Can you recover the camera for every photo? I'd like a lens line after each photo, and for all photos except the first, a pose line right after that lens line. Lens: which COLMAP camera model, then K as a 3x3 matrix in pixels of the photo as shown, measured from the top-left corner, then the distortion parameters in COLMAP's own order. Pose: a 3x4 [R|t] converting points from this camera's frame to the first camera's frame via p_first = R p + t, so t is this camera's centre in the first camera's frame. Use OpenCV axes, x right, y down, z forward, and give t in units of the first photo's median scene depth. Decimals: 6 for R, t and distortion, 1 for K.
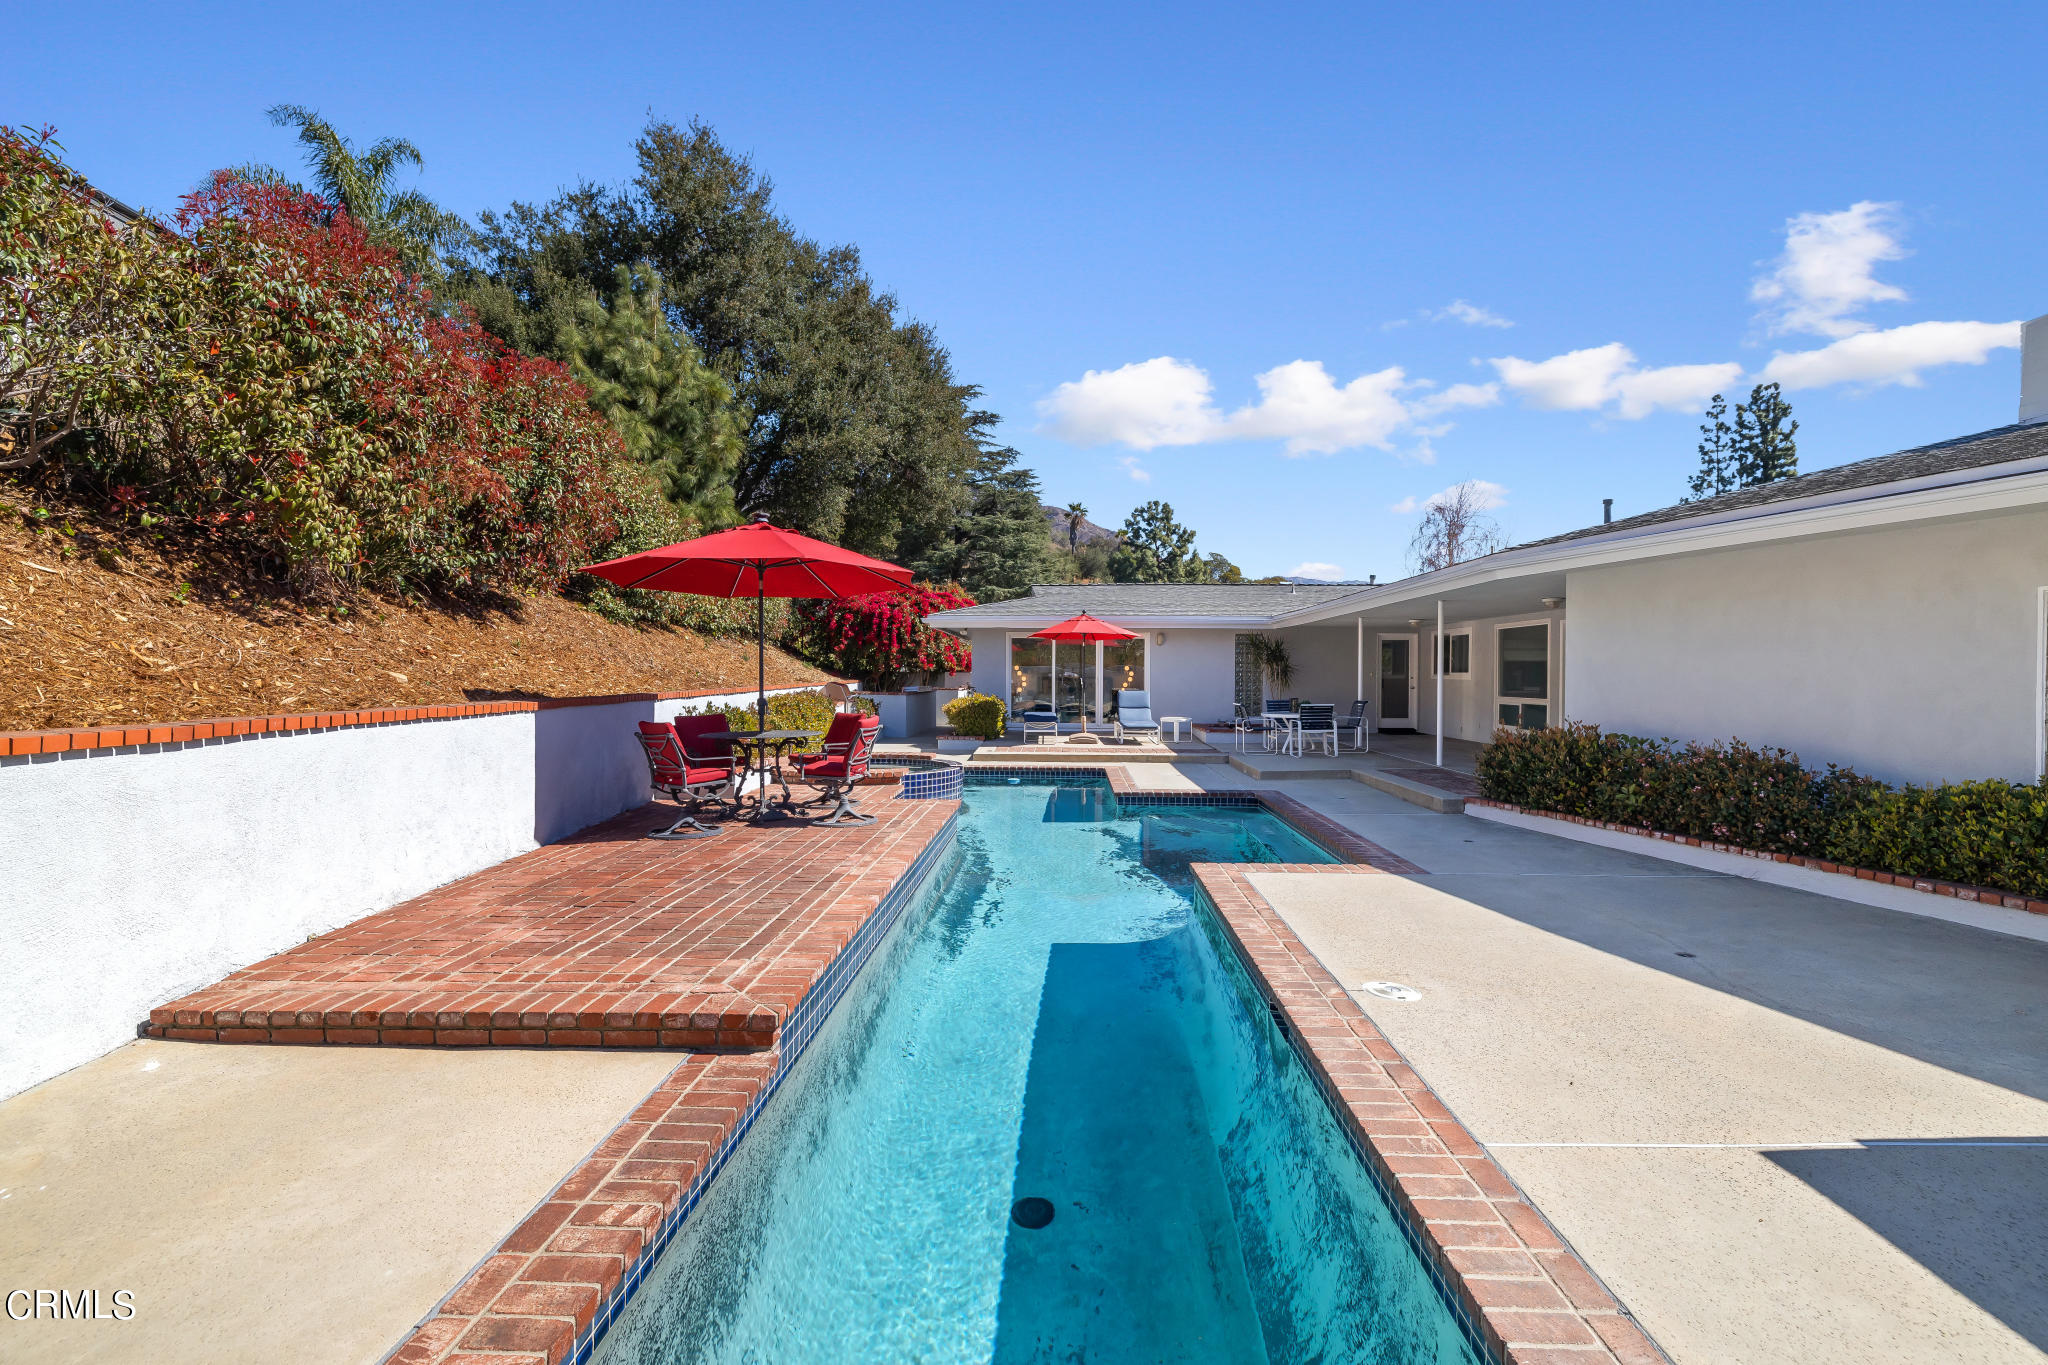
lens RADIAL K [[901.0, 0, 1032.0], [0, 901.0, 678.9], [0, 0, 1]] dist [-0.005399, -0.000800]
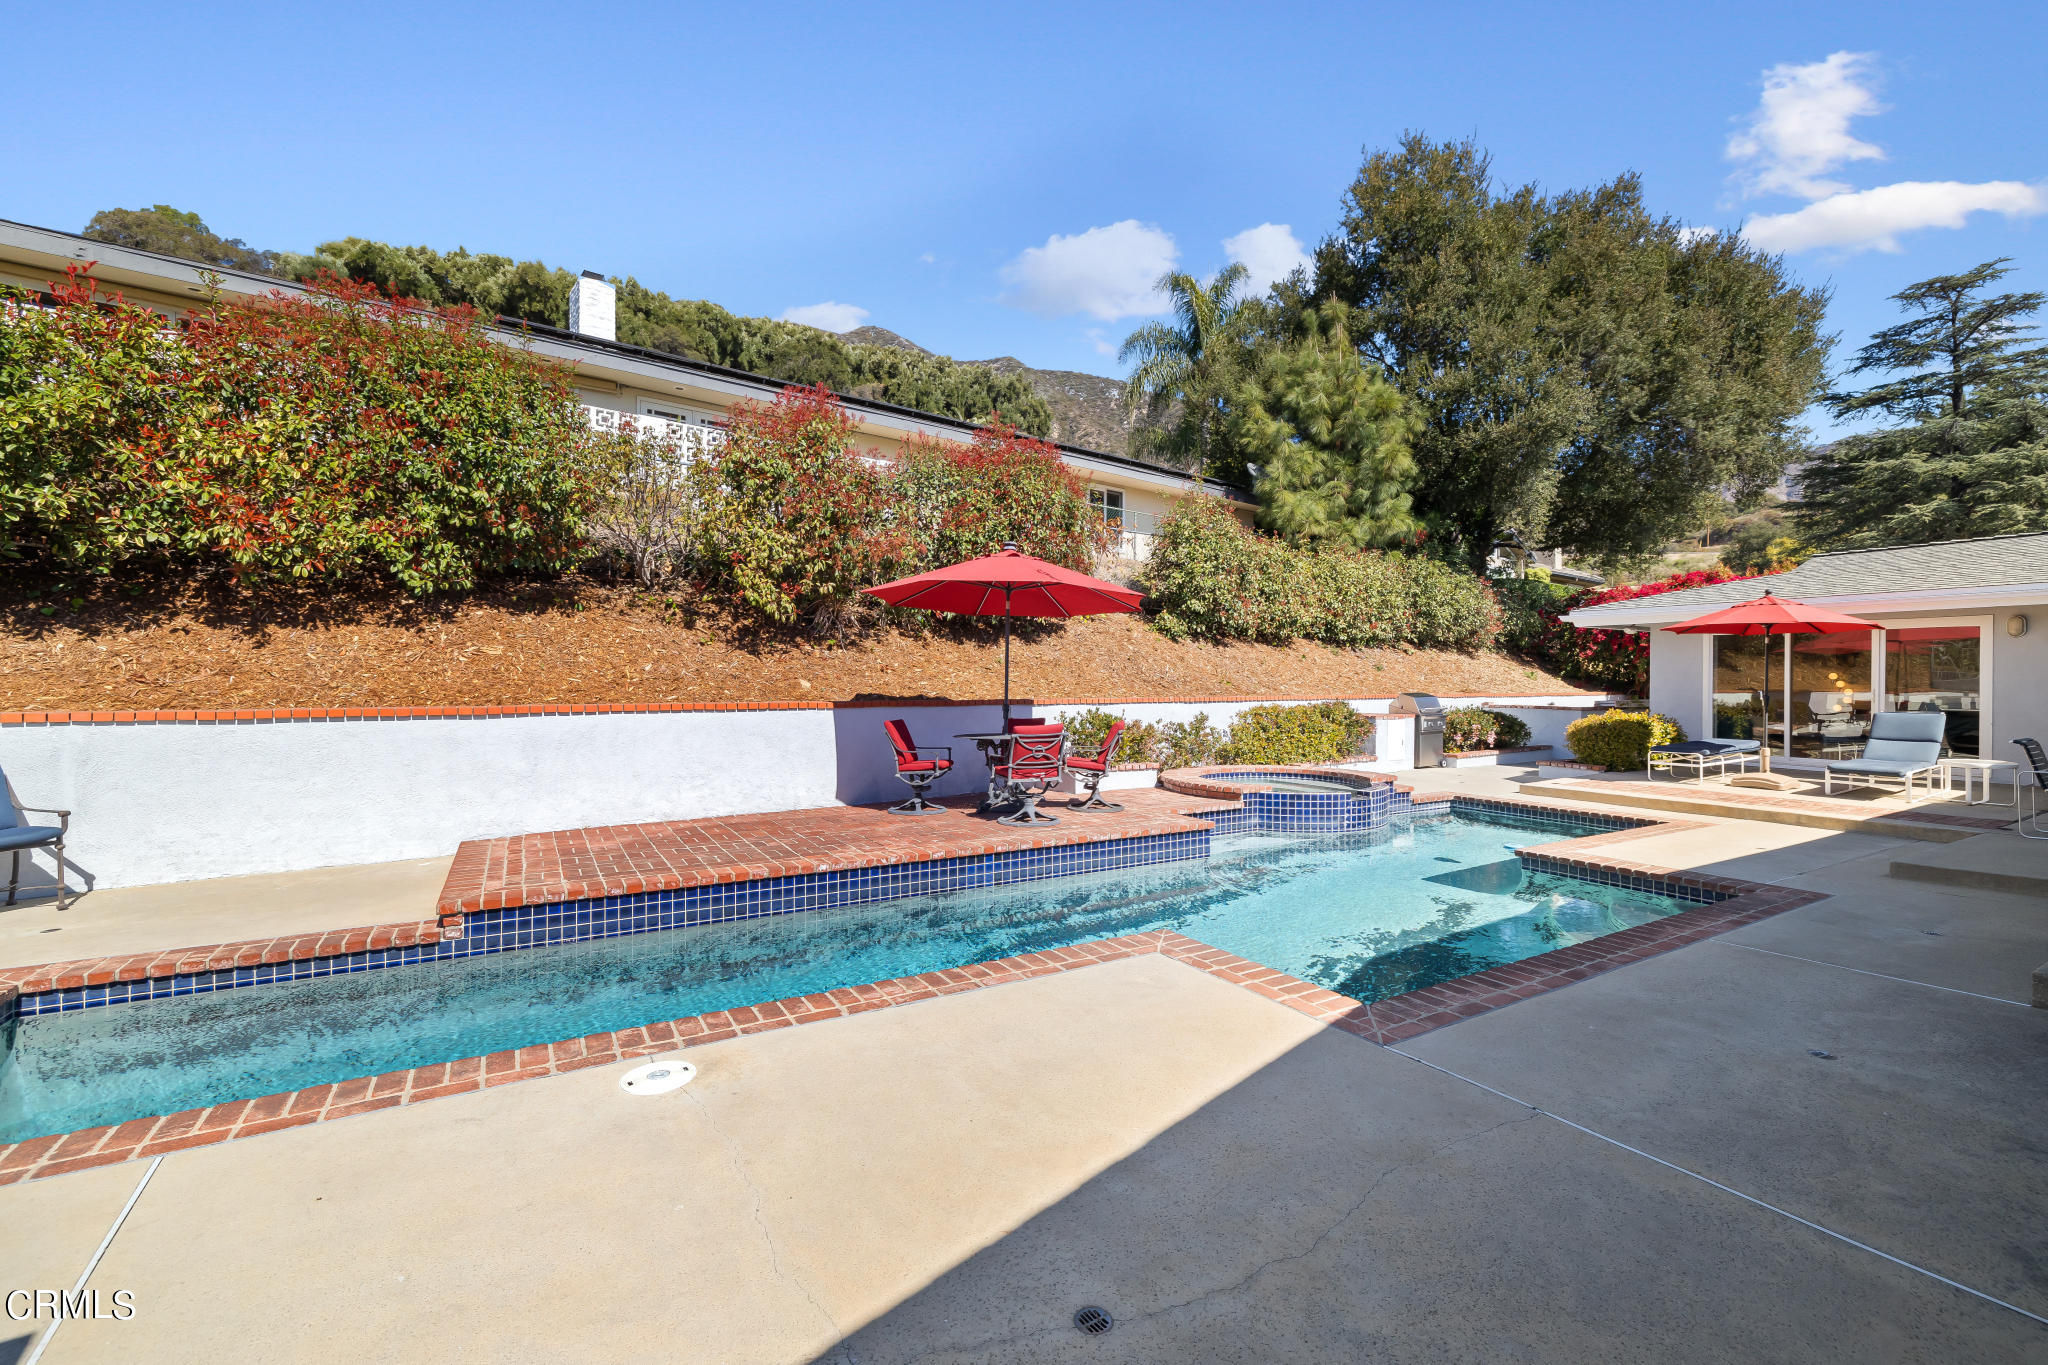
lens RADIAL K [[849.3, 0, 1024.0], [0, 849.3, 682.5], [0, 0, 1]] dist [0.000268, -0.000011]
pose [[0.566964, 0.001283, -0.823742, 0.204119], [-0.007077, 0.999969, -0.003314, -0.001262], [0.823712, 0.007709, 0.566956, 0.136467]]
